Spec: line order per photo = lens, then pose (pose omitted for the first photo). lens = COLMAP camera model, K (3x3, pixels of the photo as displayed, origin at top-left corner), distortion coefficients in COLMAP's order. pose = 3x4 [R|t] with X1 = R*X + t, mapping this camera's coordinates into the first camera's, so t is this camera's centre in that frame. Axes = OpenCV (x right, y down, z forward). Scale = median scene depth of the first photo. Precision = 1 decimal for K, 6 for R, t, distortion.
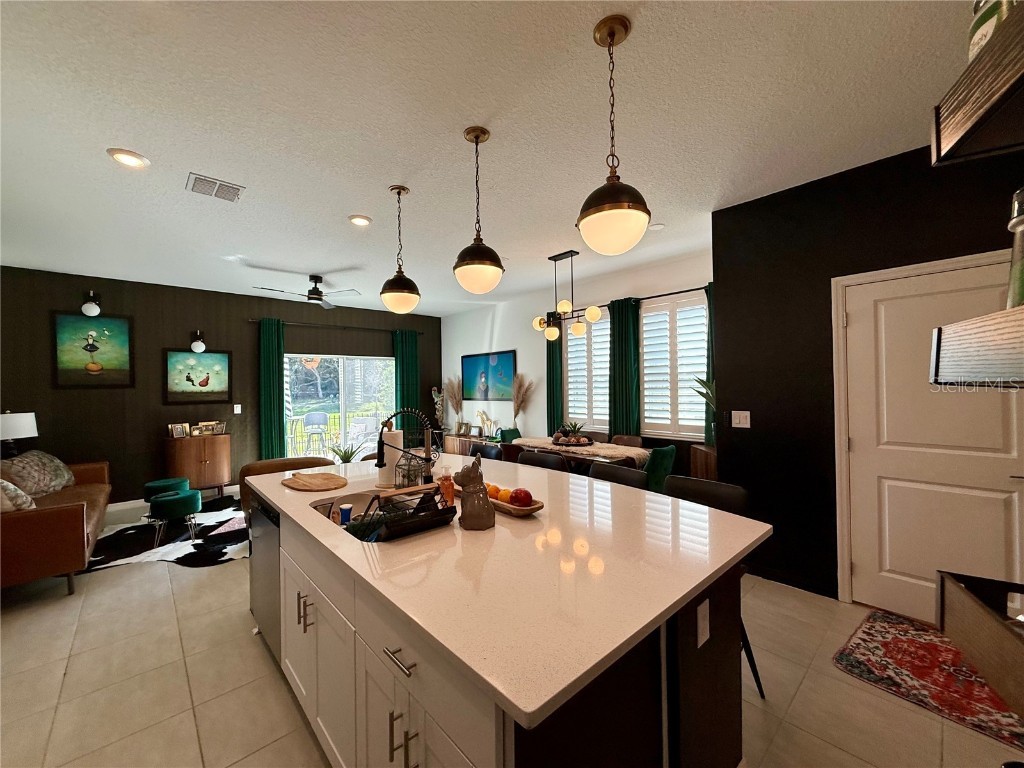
lens RADIAL K [[409.1, 0, 508.5], [0, 409.1, 385.7], [0, 0, 1]] dist [-0.000354, -0.000079]
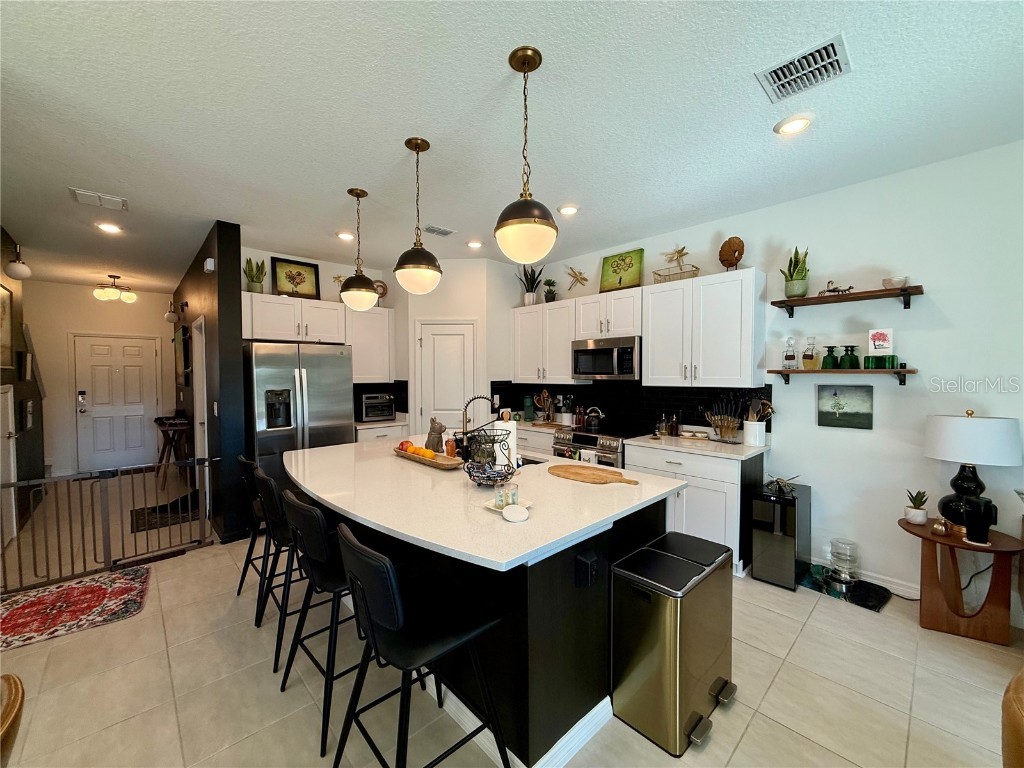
lens RADIAL K [[409.1, 0, 508.5], [0, 409.1, 385.7], [0, 0, 1]] dist [-0.000354, -0.000079]
pose [[-0.999740, 0.018181, -0.013768, -0.296605], [0.017677, 0.999200, 0.035881, -0.019789], [0.014410, 0.035628, -0.999261, 2.149185]]
